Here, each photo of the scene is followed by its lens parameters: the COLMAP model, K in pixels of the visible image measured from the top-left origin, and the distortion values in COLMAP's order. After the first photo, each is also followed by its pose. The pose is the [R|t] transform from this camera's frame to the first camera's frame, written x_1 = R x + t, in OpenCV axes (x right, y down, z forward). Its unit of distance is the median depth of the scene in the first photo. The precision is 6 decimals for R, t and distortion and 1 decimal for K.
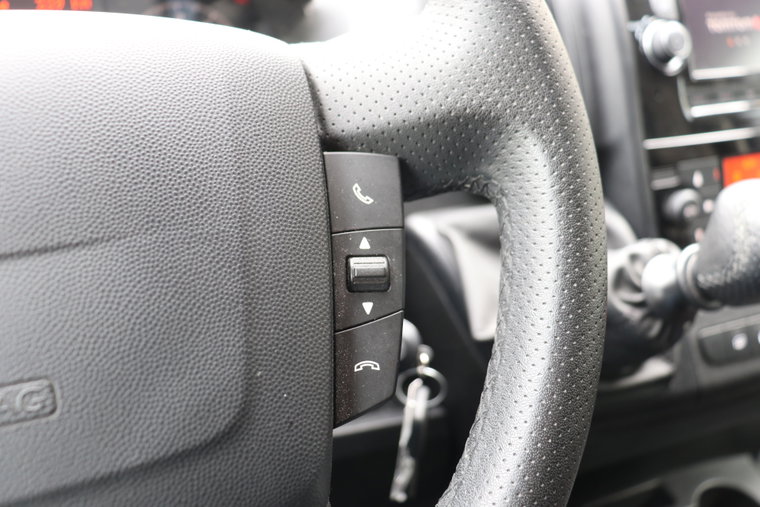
lens RADIAL K [[715.0, 0, 375.3], [0, 715.0, 255.1], [0, 0, 1]] dist [-0.168553, 0.186878]
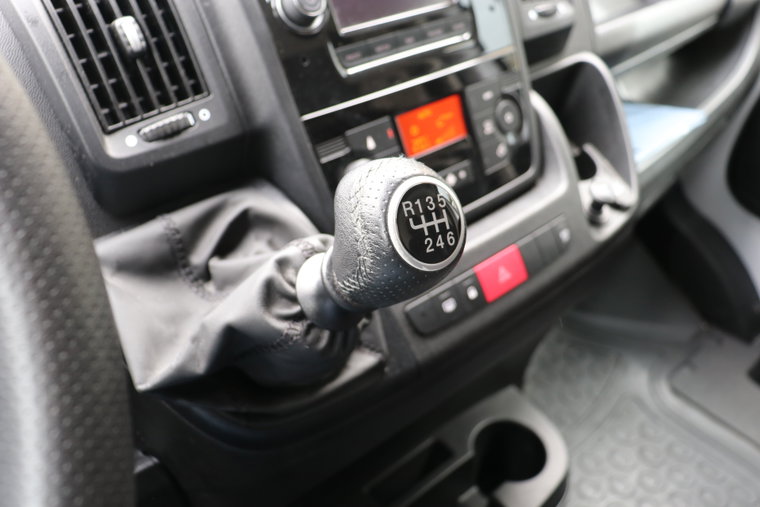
lens RADIAL K [[715.0, 0, 375.3], [0, 715.0, 255.1], [0, 0, 1]] dist [-0.168553, 0.186878]
pose [[0.935094, -0.220636, 0.277343, 0.185692], [0.206440, 0.975202, 0.079771, -0.042184], [-0.288066, -0.017339, 0.957454, 0.101946]]
